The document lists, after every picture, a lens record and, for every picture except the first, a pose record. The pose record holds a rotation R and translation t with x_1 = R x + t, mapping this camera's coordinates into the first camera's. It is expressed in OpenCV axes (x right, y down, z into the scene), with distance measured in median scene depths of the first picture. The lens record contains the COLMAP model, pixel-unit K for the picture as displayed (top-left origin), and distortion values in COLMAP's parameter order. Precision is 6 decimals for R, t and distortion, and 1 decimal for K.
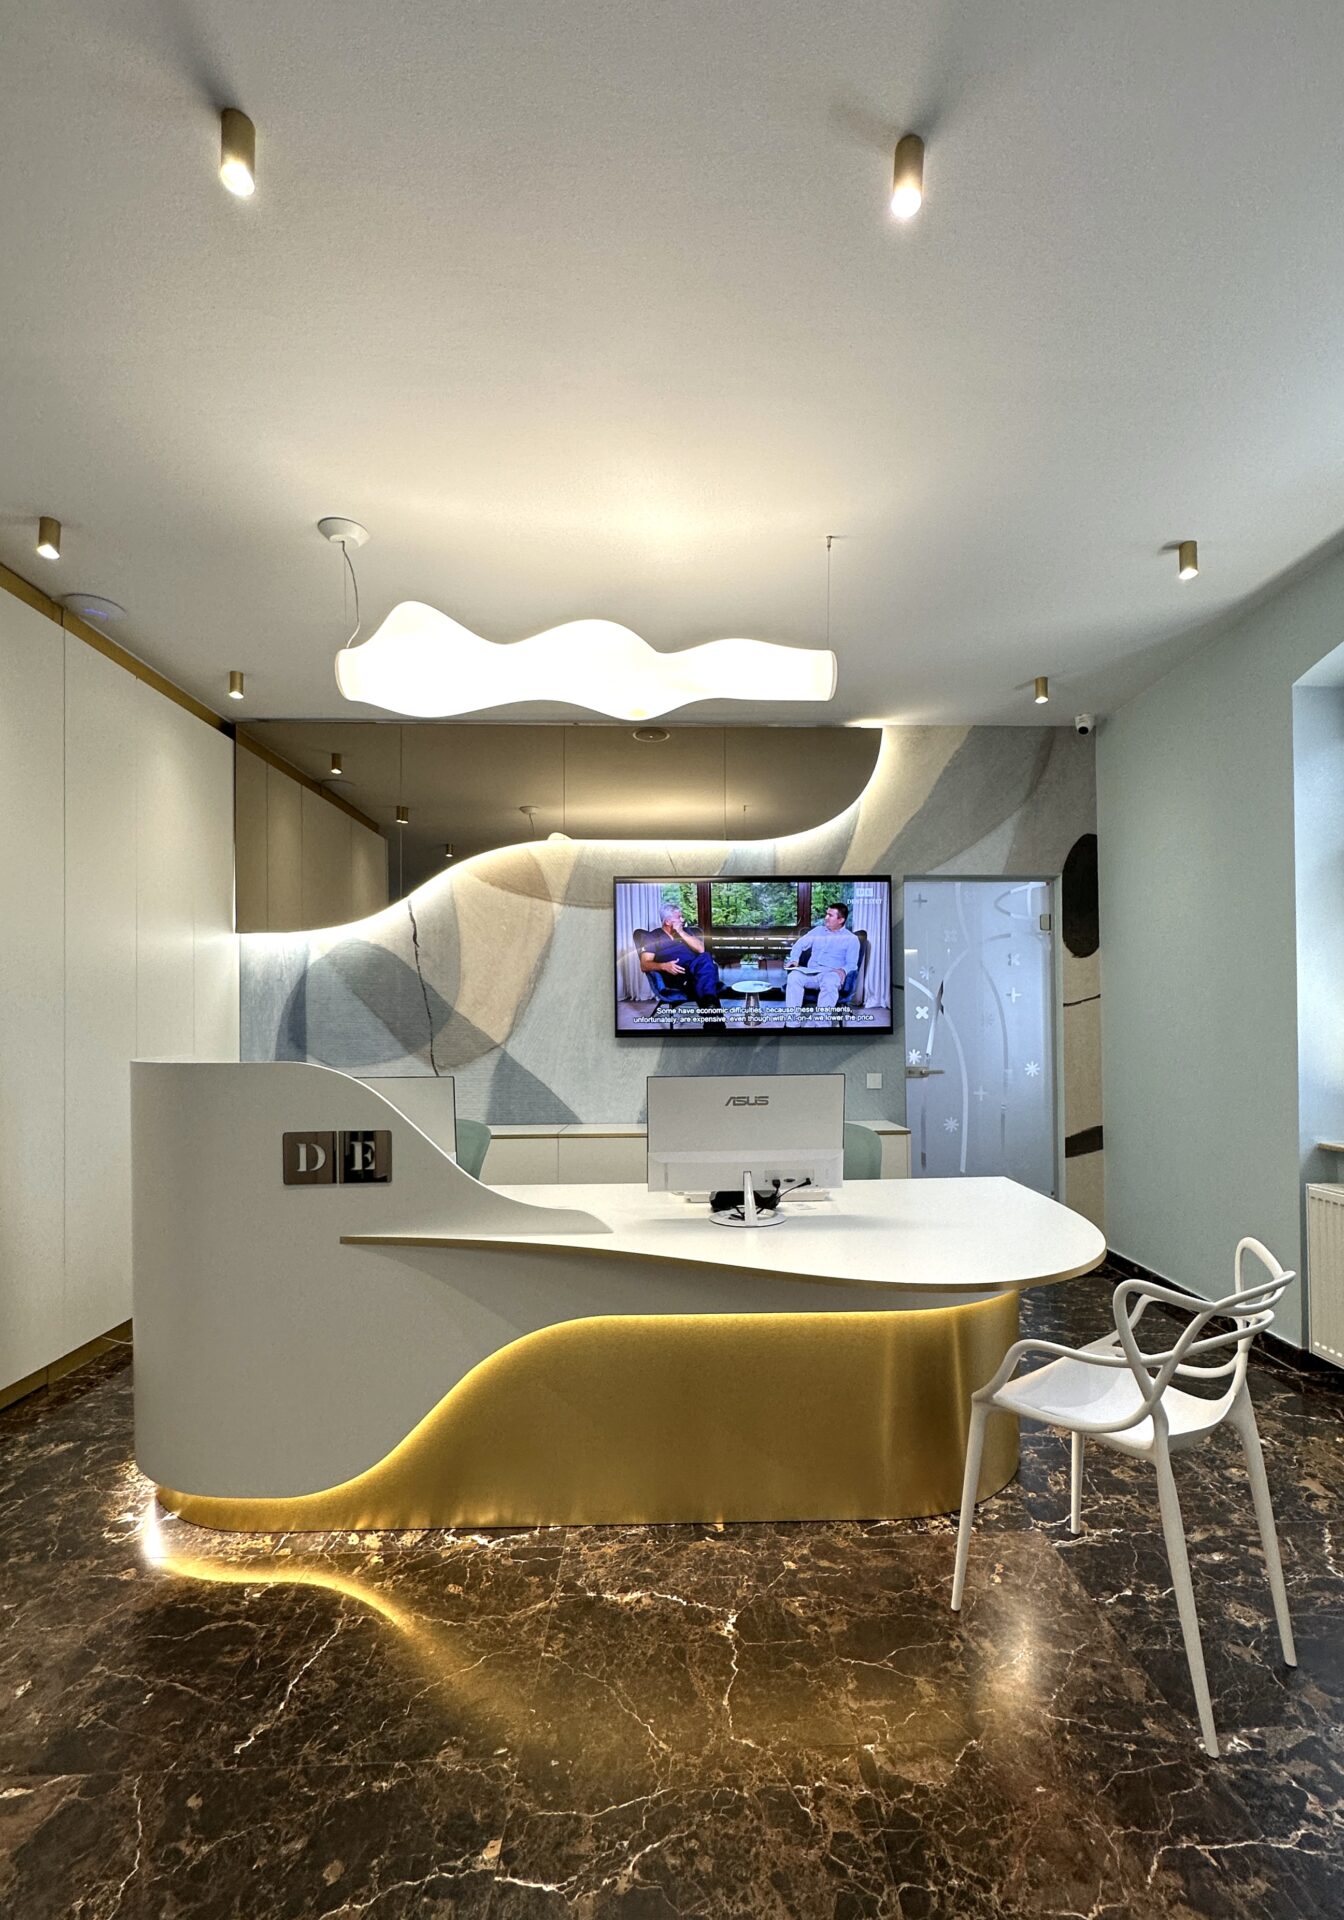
lens RADIAL K [[841.2, 0, 739.3], [0, 841.2, 1013.5], [0, 0, 1]] dist [-0.002856, 0.000116]
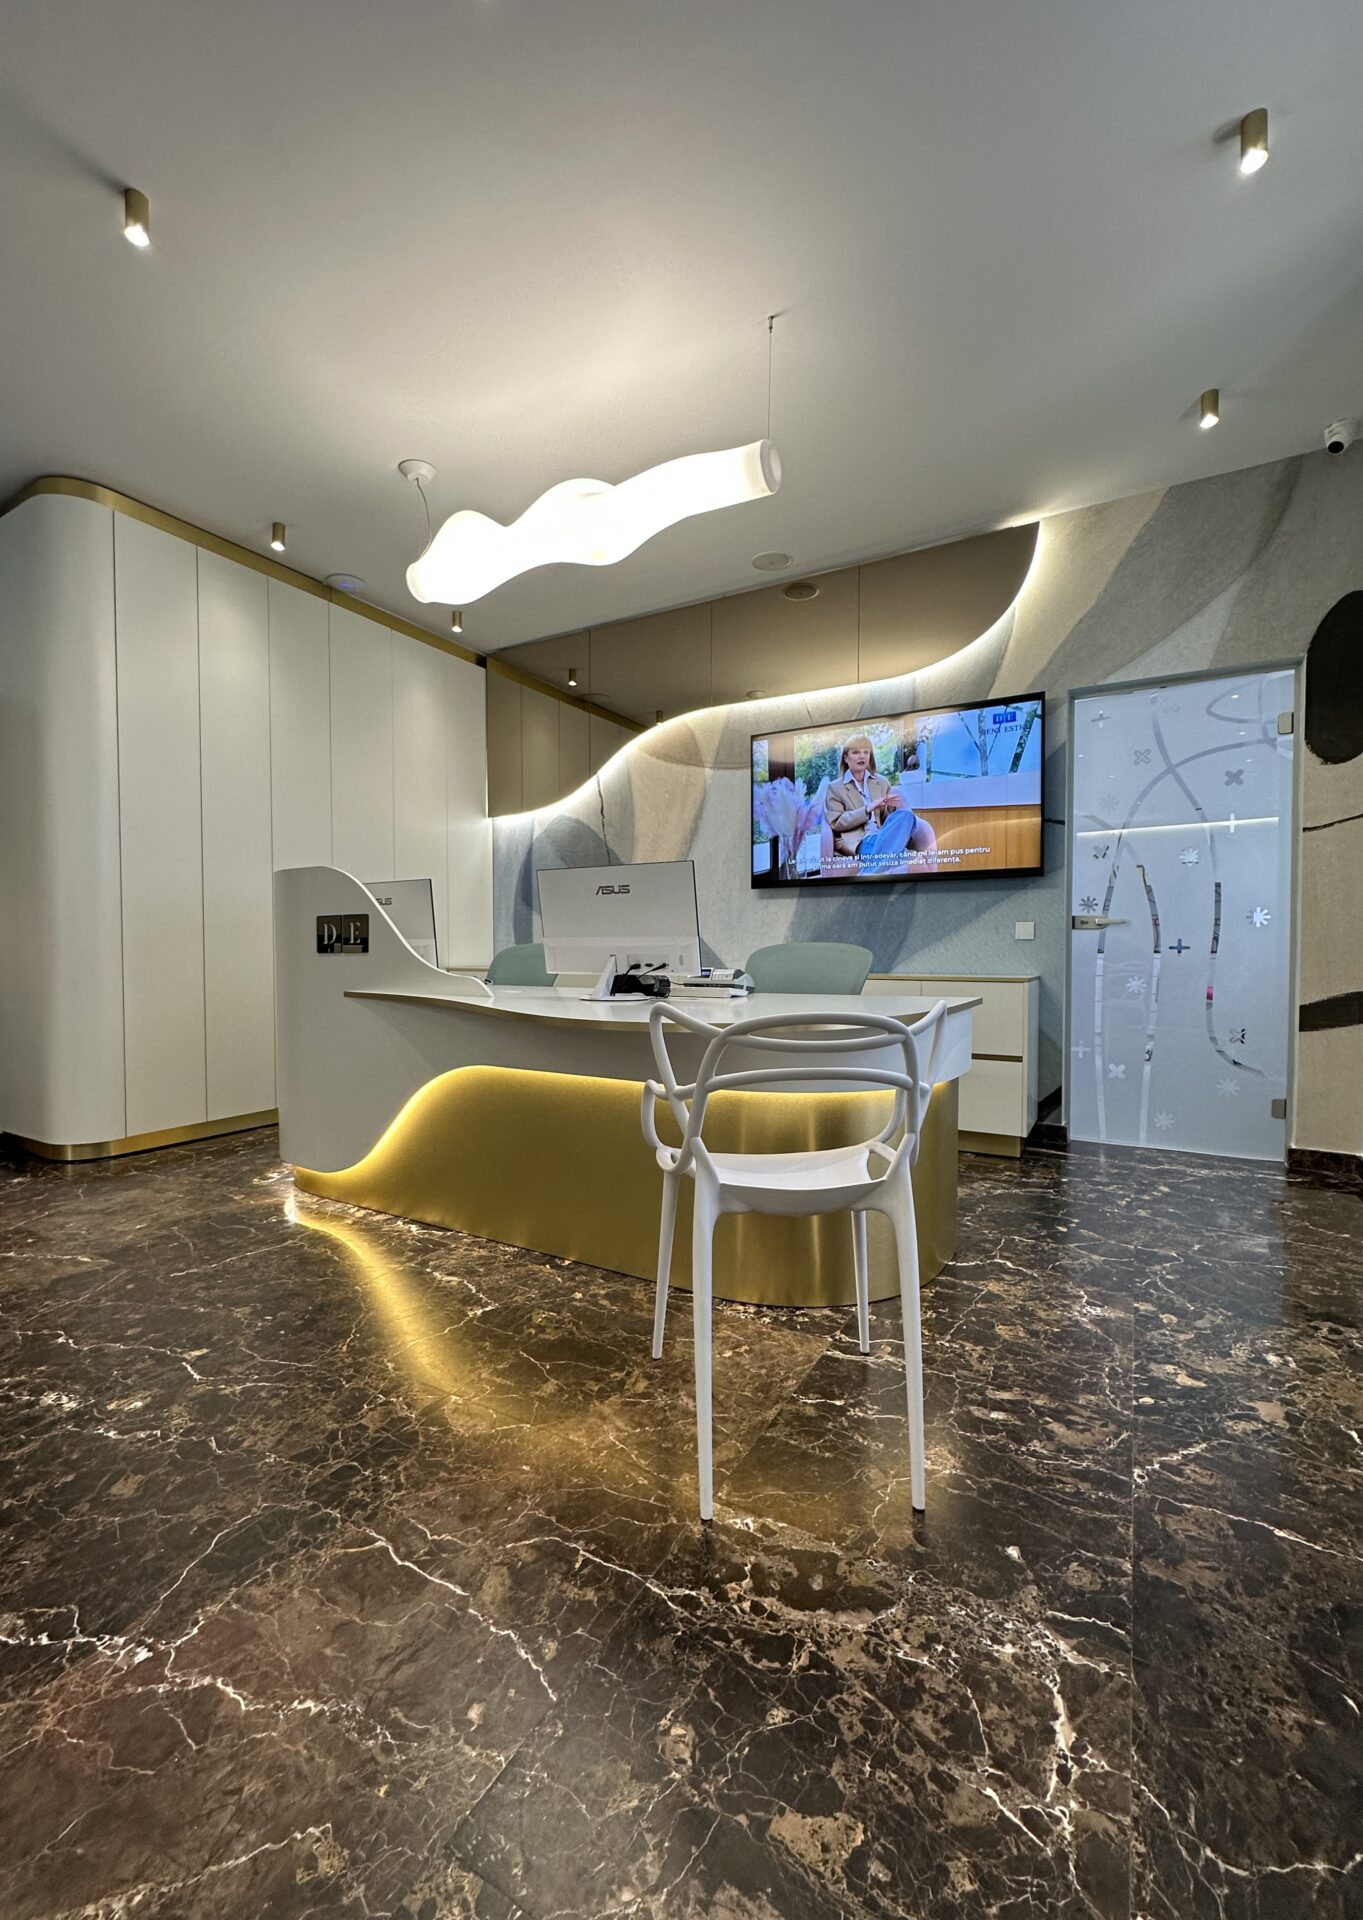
lens RADIAL K [[802.5, 0, 638.6], [0, 802.5, 952.8], [0, 0, 1]] dist [-0.003030, 0.000010]
pose [[0.838618, 0.014394, -0.544529, 0.286336], [0.007738, 0.999235, 0.038331, 0.069845], [0.544664, -0.036358, 0.837866, 0.074491]]
